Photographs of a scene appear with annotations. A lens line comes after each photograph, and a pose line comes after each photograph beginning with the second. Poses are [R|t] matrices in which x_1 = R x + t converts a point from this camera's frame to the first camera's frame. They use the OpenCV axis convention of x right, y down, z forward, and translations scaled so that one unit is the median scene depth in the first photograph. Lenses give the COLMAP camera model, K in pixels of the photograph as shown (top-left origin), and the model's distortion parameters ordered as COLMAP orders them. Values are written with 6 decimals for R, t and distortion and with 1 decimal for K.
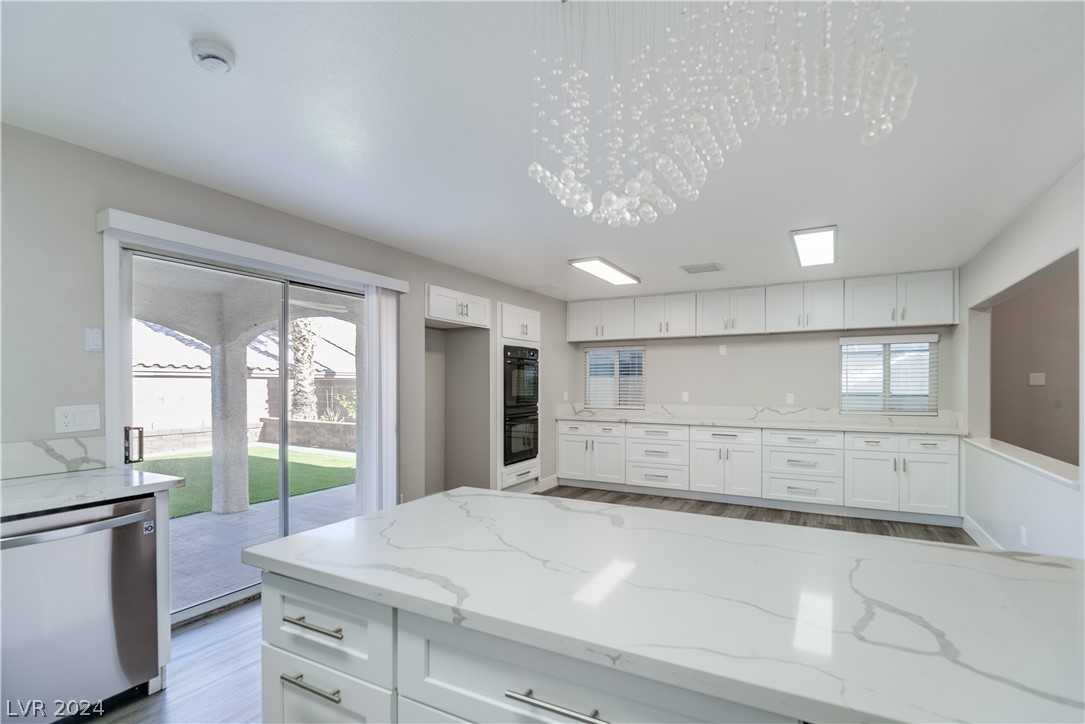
lens RADIAL K [[509.1, 0, 539.3], [0, 509.1, 387.9], [0, 0, 1]] dist [-0.000830, -0.004420]
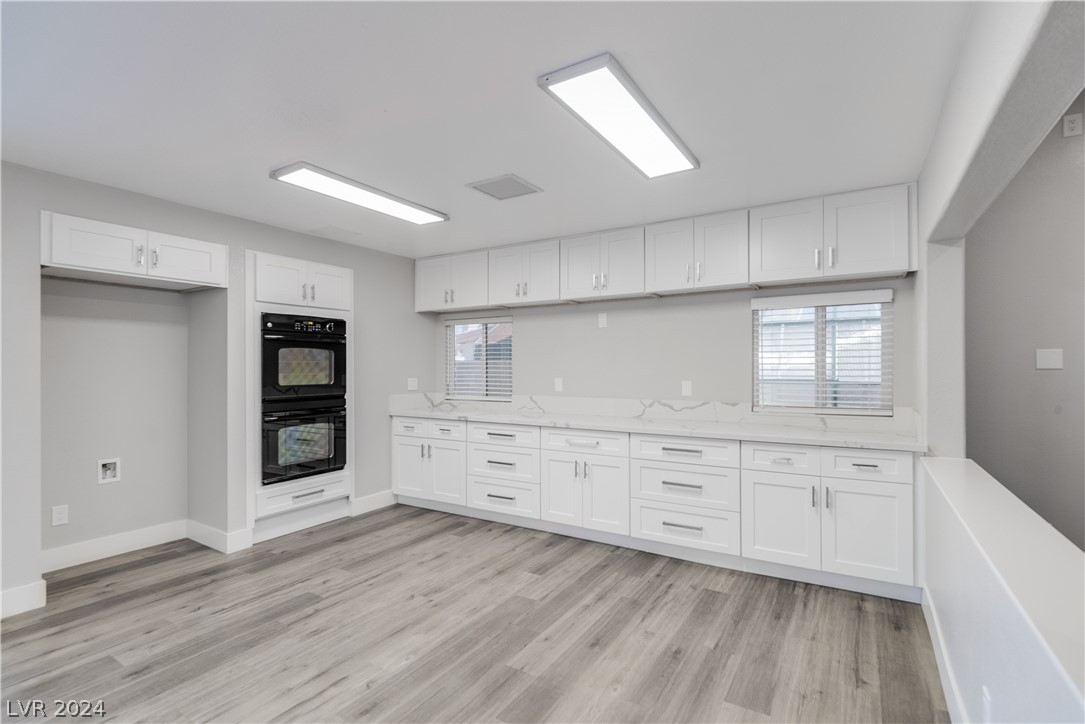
lens RADIAL K [[509.1, 0, 540.5], [0, 509.1, 368.1], [0, 0, 1]] dist [-0.000830, -0.004420]
pose [[0.999080, -0.002009, -0.042835, 0.337388], [0.001690, 0.999971, -0.007471, -0.002024], [0.042849, 0.007392, 0.999054, 0.310245]]
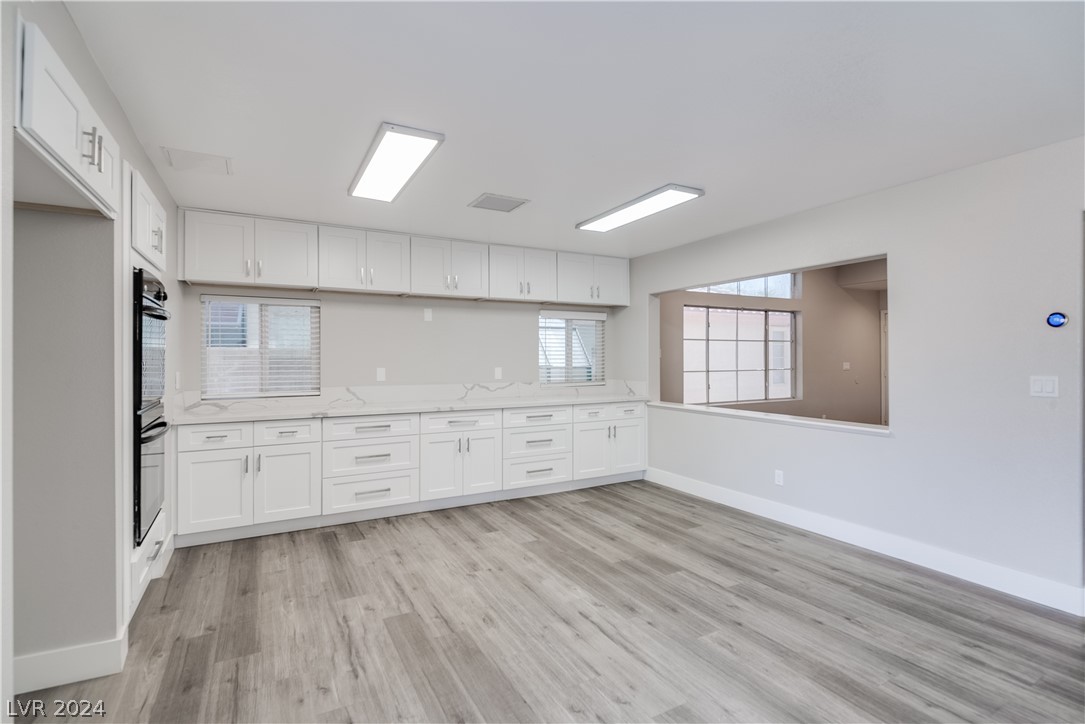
lens RADIAL K [[509.1, 0, 541.5], [0, 509.1, 357.2], [0, 0, 1]] dist [-0.000830, -0.004420]
pose [[0.535249, -0.000774, 0.844694, -0.243620], [0.010641, 0.999926, -0.005827, -0.001641], [-0.844627, 0.012107, 0.535218, 0.469996]]
